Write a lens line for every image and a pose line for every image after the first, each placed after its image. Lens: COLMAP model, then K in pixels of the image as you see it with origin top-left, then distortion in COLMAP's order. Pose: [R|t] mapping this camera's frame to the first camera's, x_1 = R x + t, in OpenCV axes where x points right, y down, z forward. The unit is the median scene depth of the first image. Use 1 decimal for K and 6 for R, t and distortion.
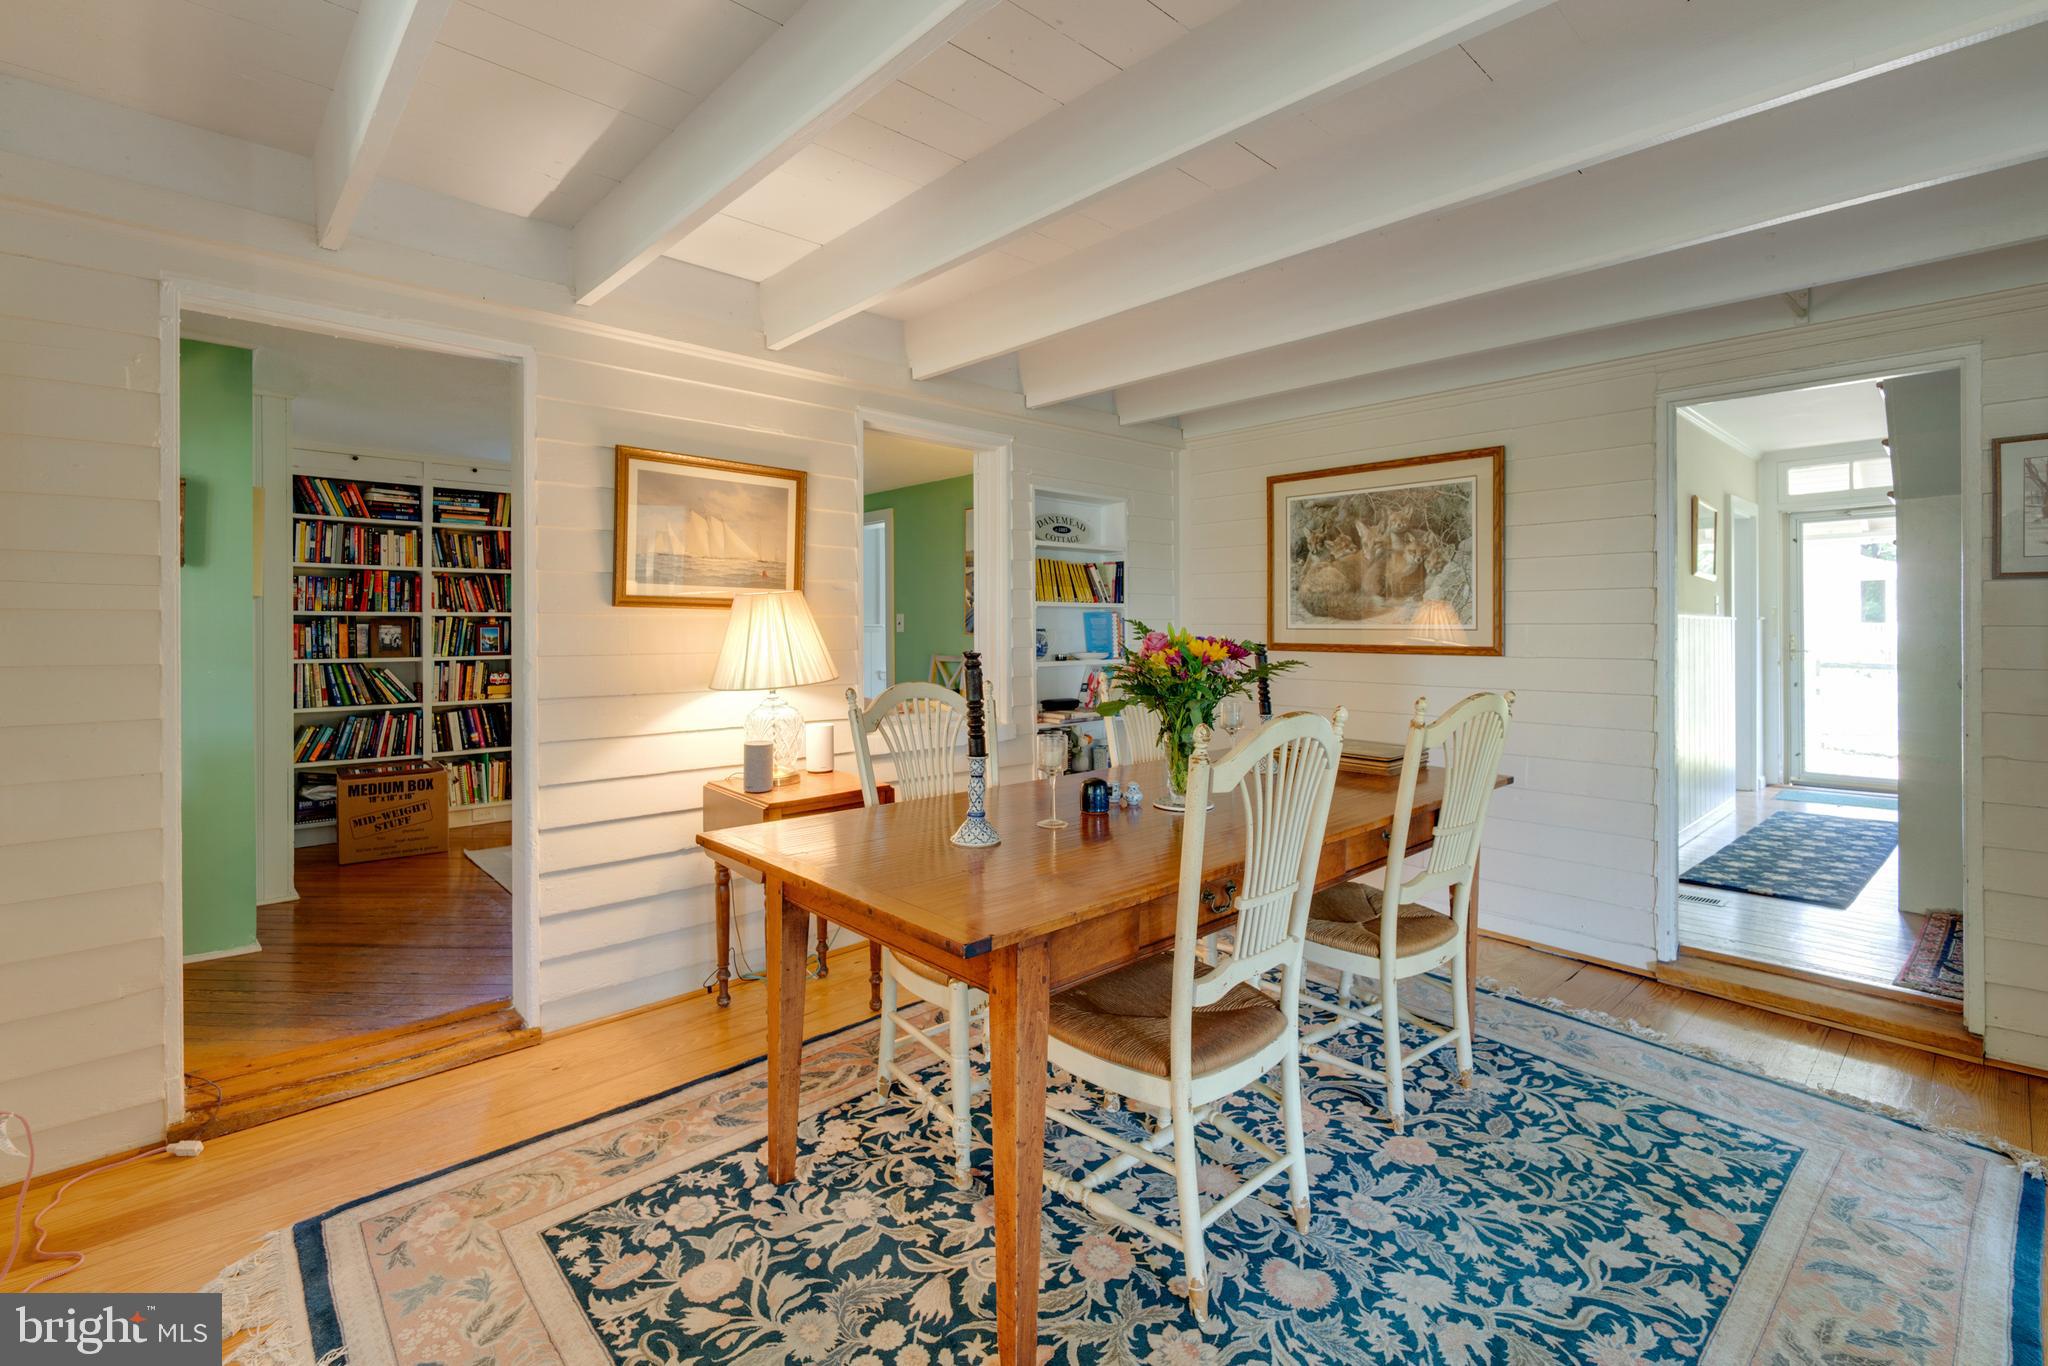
lens RADIAL K [[900.3, 0, 1051.7], [0, 900.3, 621.6], [0, 0, 1]] dist [-0.012583, 0.005128]
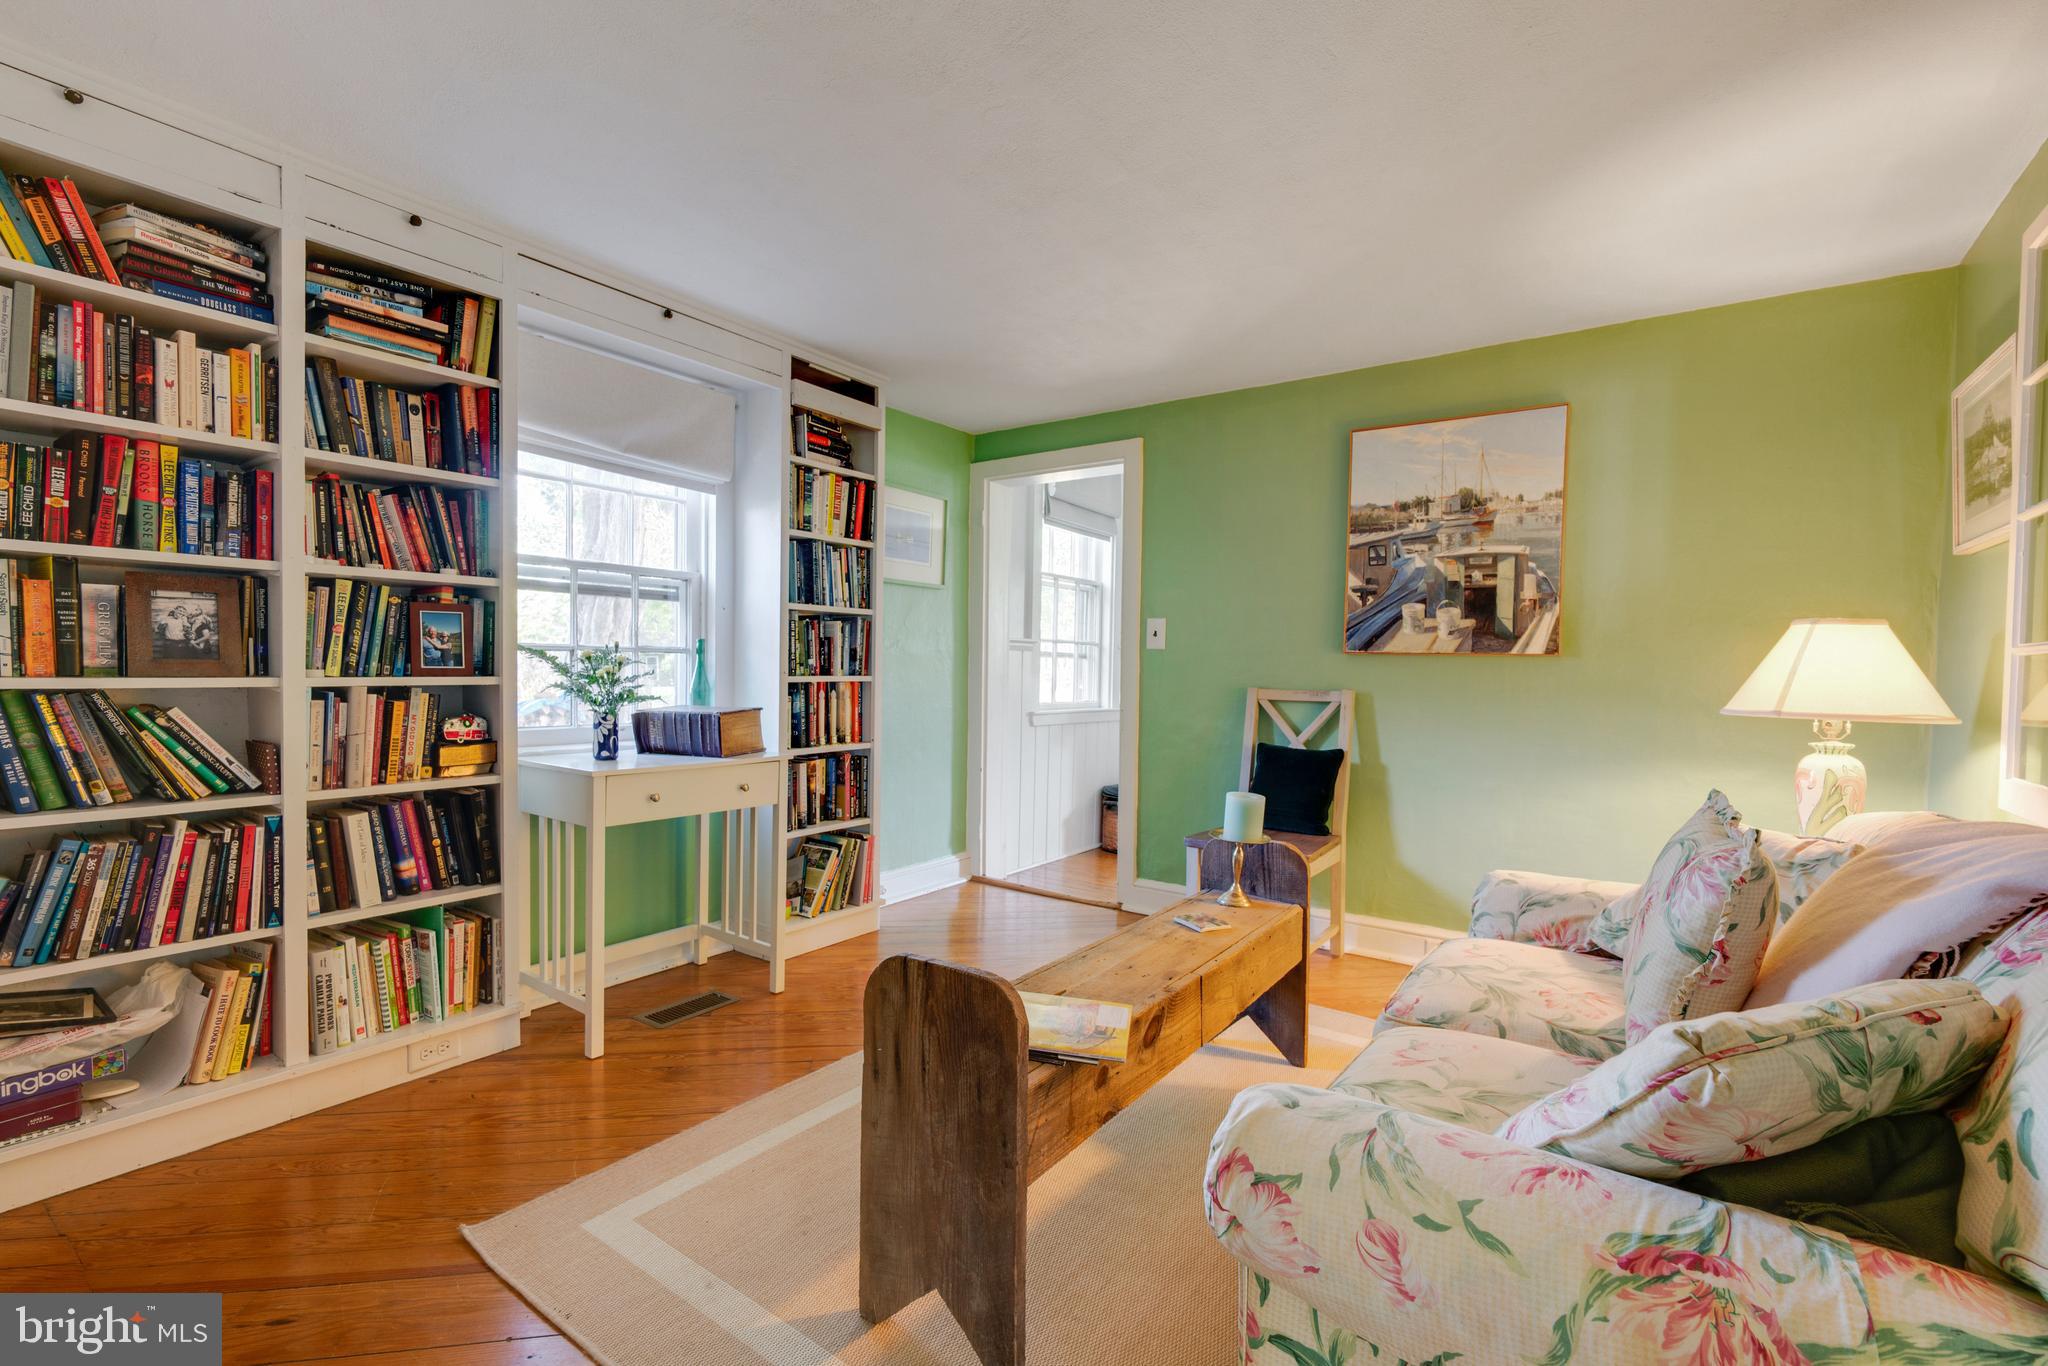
lens RADIAL K [[900.3, 0, 1037.6], [0, 900.3, 685.9], [0, 0, 1]] dist [-0.012583, 0.005128]
pose [[0.984835, 0.018726, 0.172480, -0.450111], [-0.024925, 0.999116, 0.033848, 0.022414], [-0.171694, -0.037634, 0.984431, 0.567481]]
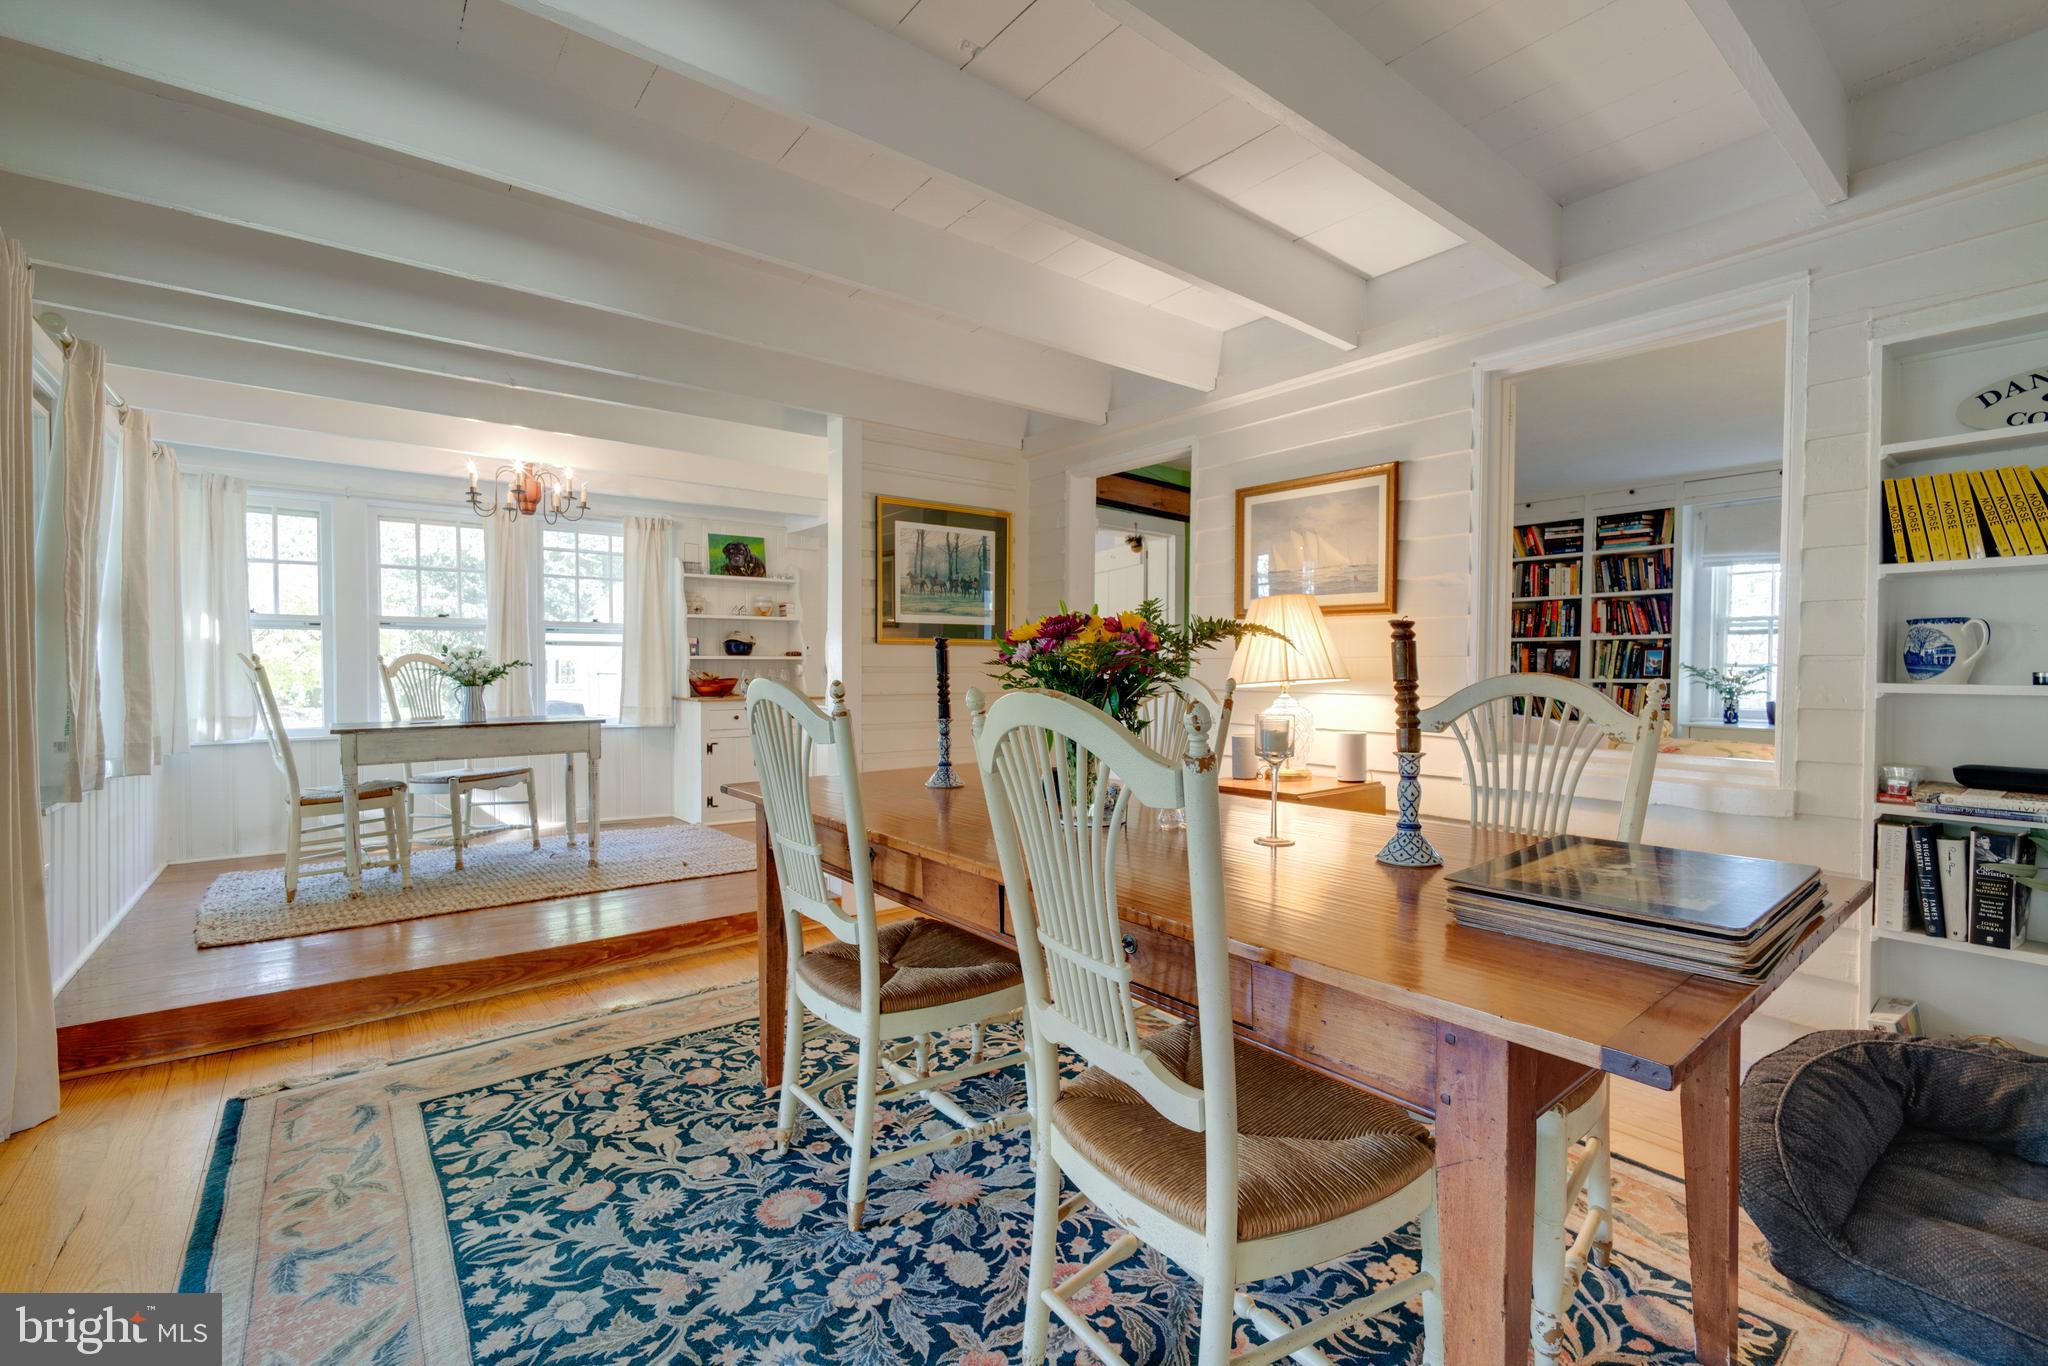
lens RADIAL K [[900.3, 0, 1040.9], [0, 900.3, 684.5], [0, 0, 1]] dist [-0.012583, 0.005128]
pose [[-0.083478, 0.016203, -0.996378, 0.424216], [0.001669, 0.999869, 0.016120, 0.028923], [0.996508, -0.000318, -0.083494, 0.448035]]
